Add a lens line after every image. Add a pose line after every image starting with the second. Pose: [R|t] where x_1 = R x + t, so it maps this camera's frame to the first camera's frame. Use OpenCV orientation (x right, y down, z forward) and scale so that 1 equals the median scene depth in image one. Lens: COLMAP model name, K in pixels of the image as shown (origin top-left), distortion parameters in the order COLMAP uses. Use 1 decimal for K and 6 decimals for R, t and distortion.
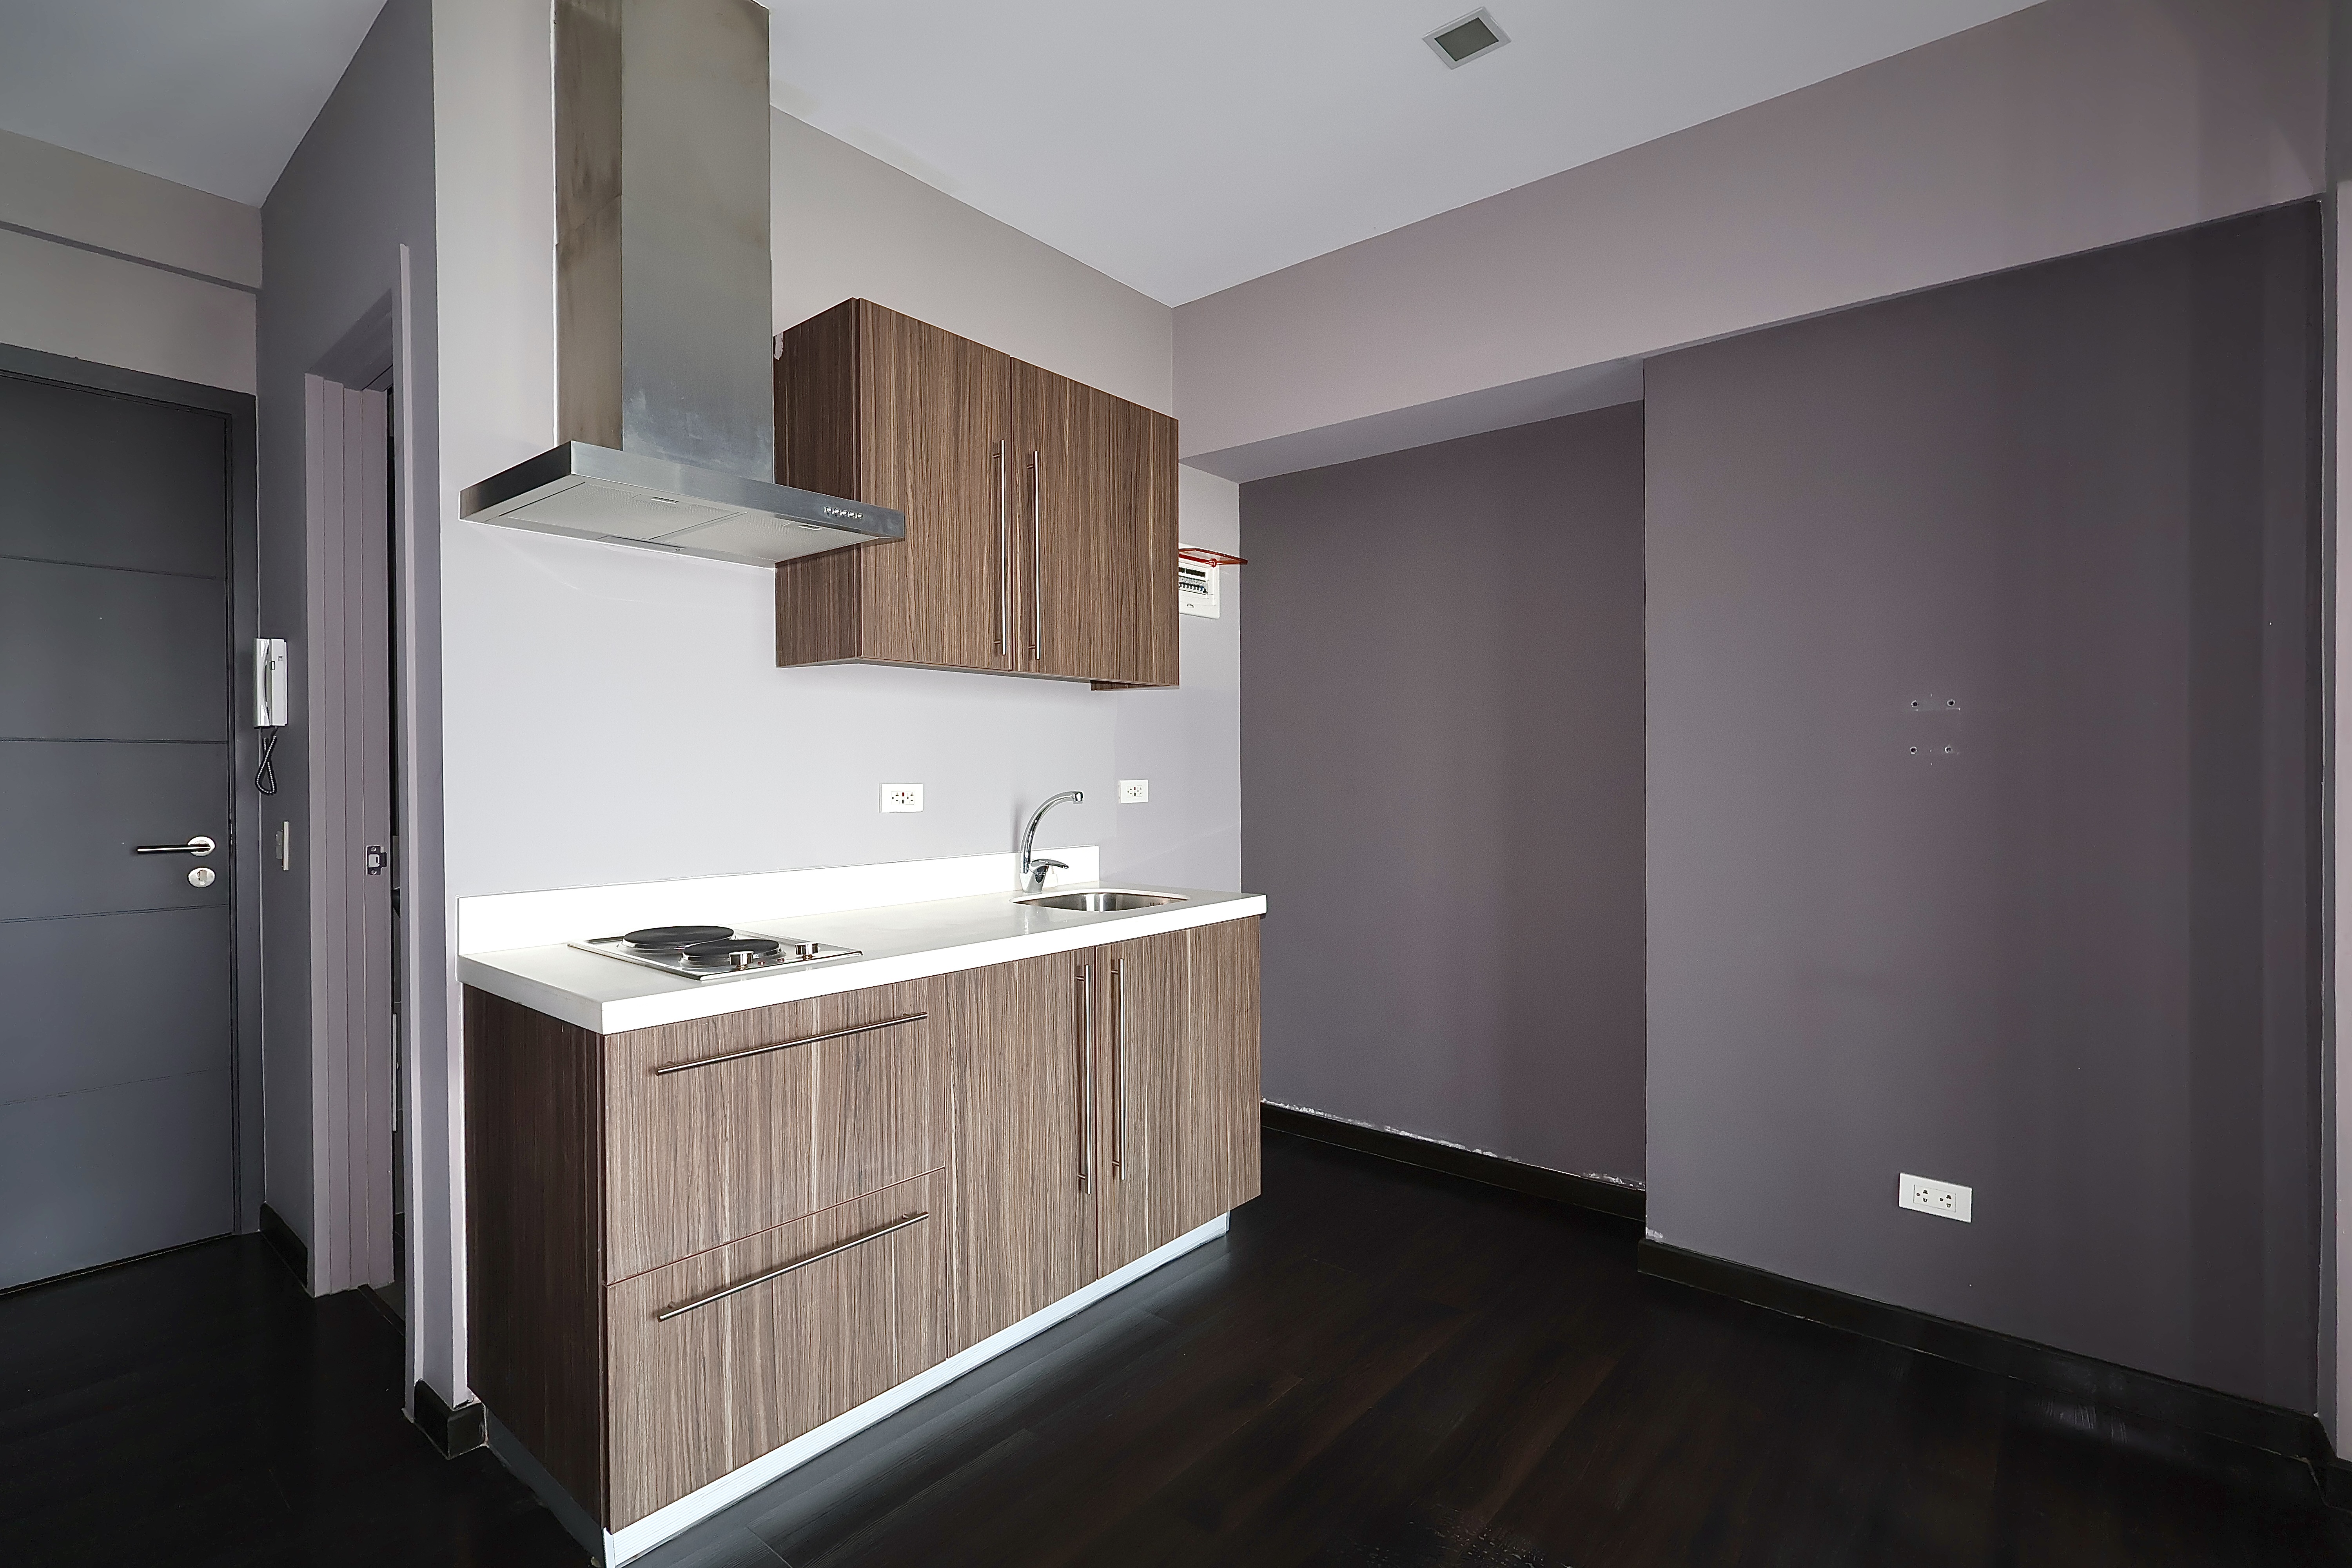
lens RADIAL K [[1089.5, 0, 1184.8], [0, 1089.5, 773.0], [0, 0, 1]] dist [-0.004793, 0.003603]
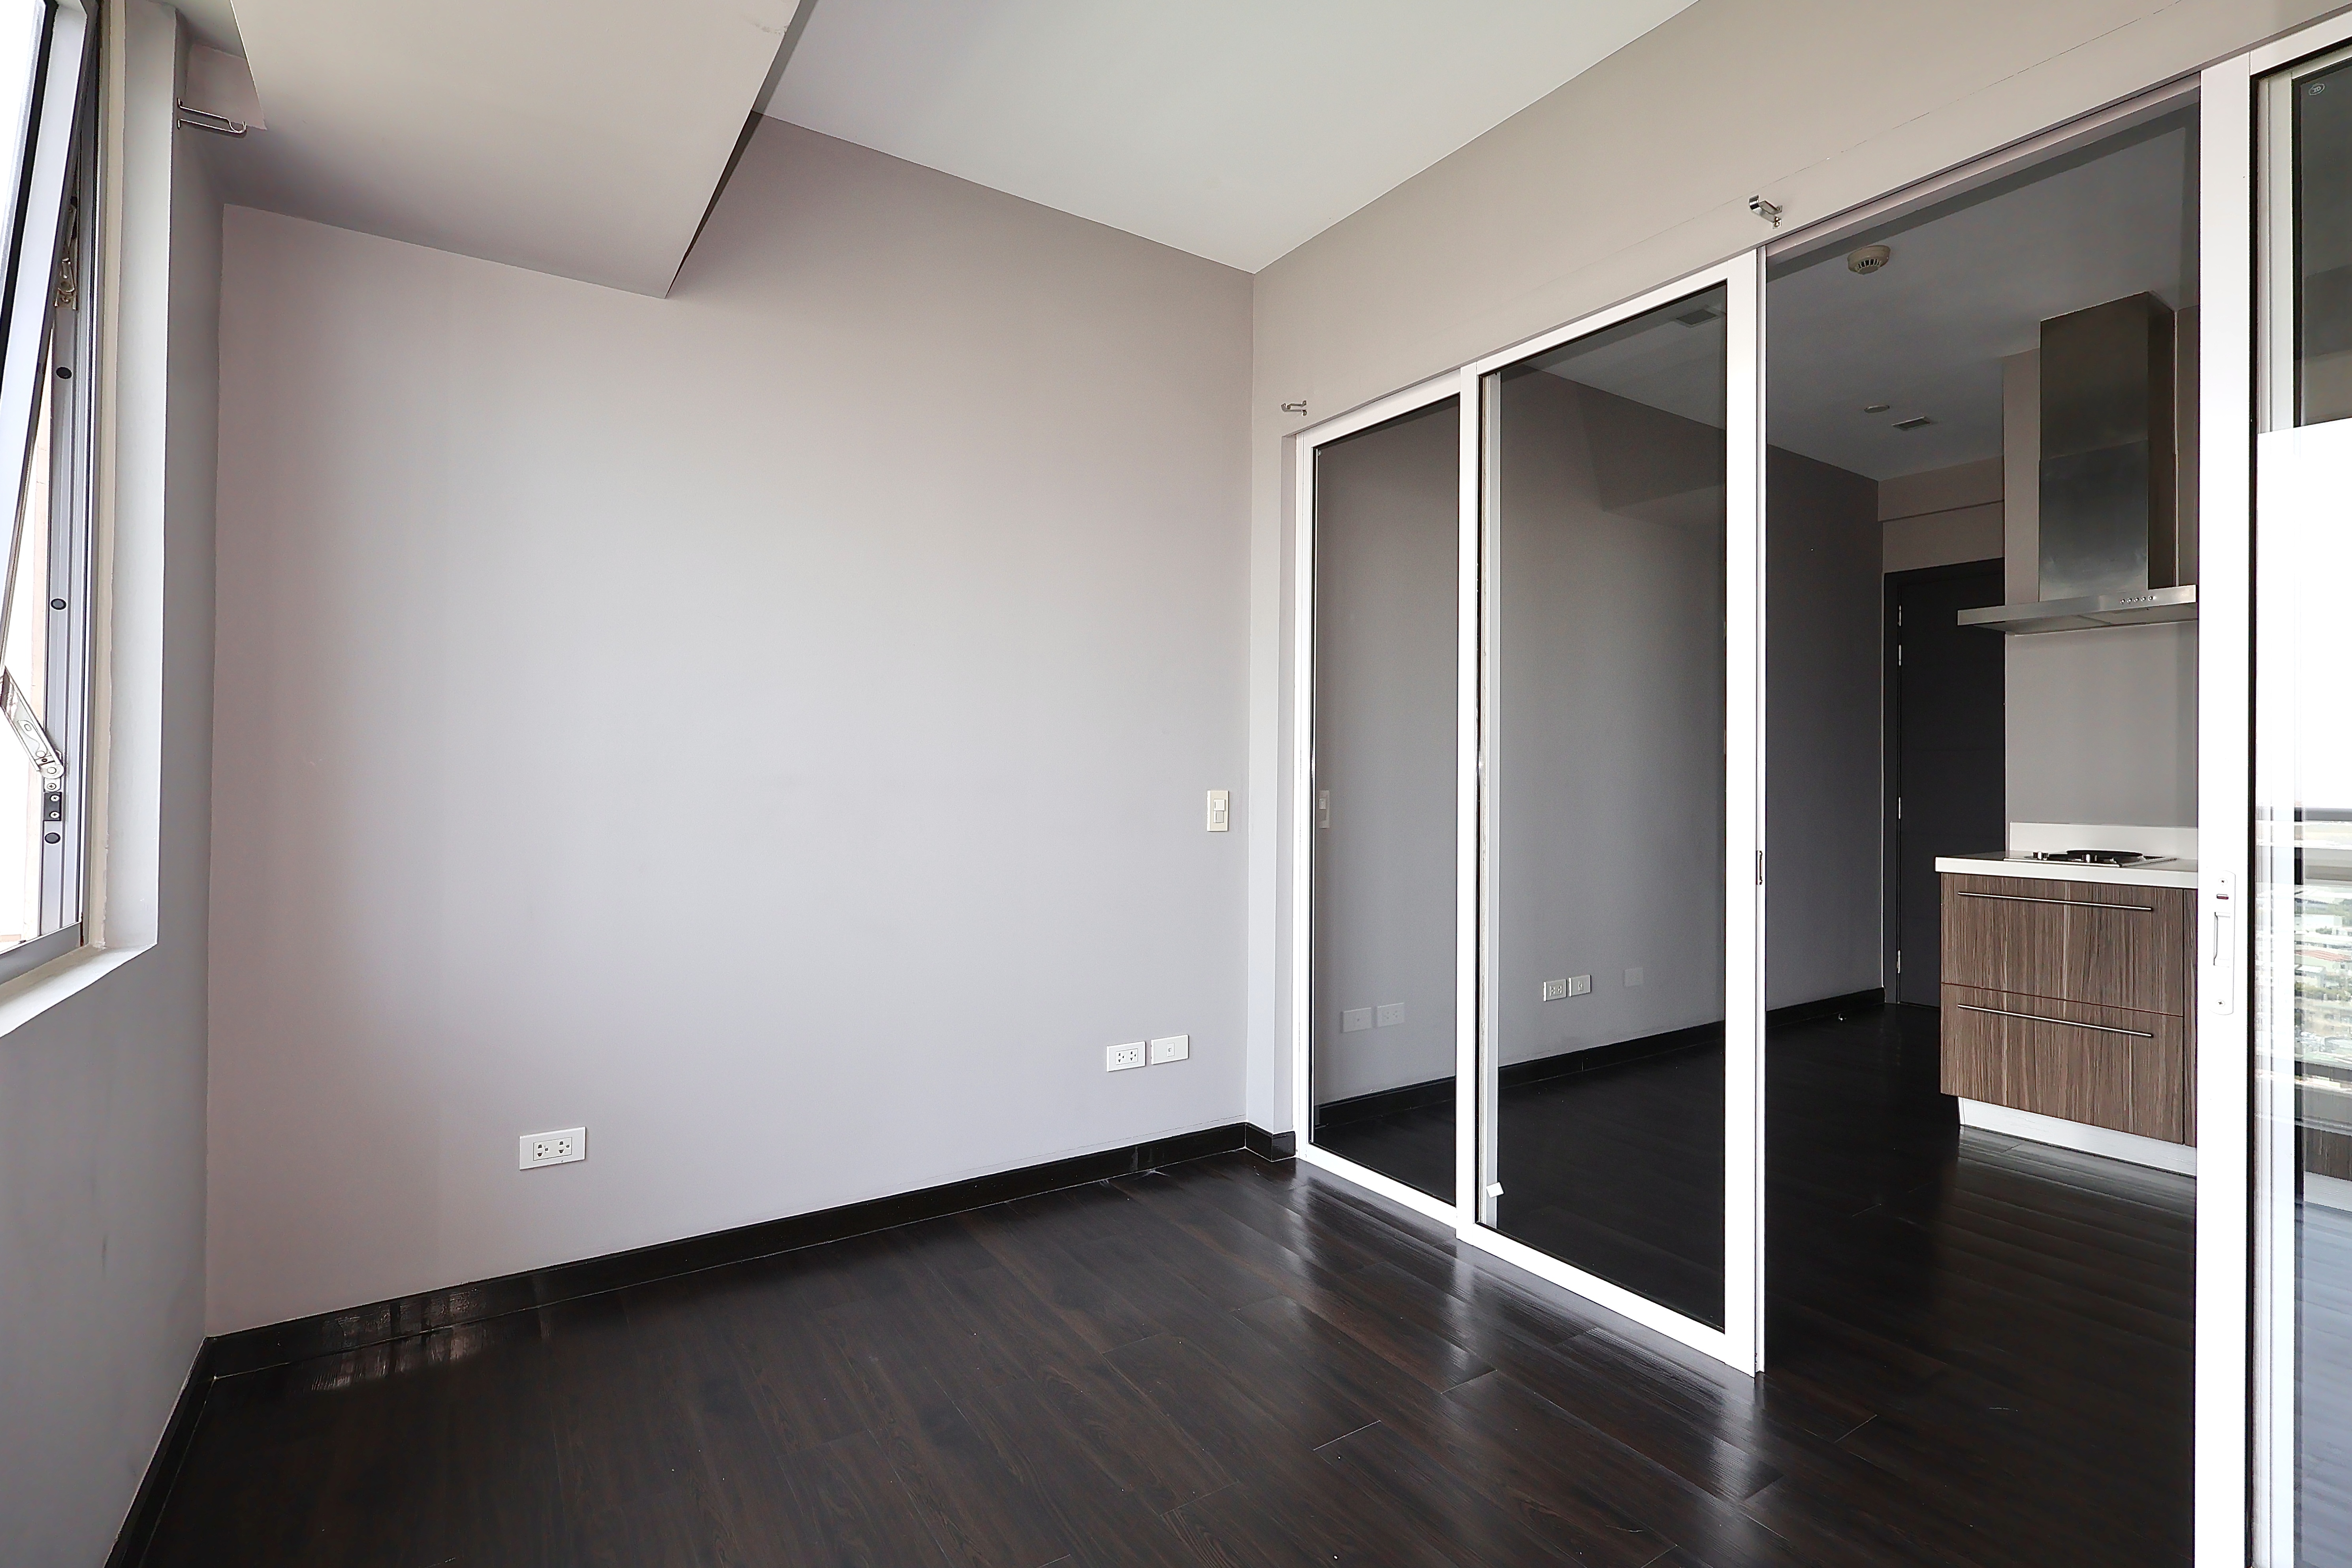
lens RADIAL K [[1089.5, 0, 1179.8], [0, 1089.5, 769.5], [0, 0, 1]] dist [-0.004793, 0.003603]
pose [[-0.282469, -0.013493, -0.959182, 1.593886], [-0.014063, 0.999852, -0.009923, 0.054282], [0.959173, 0.010686, -0.282617, 0.087742]]
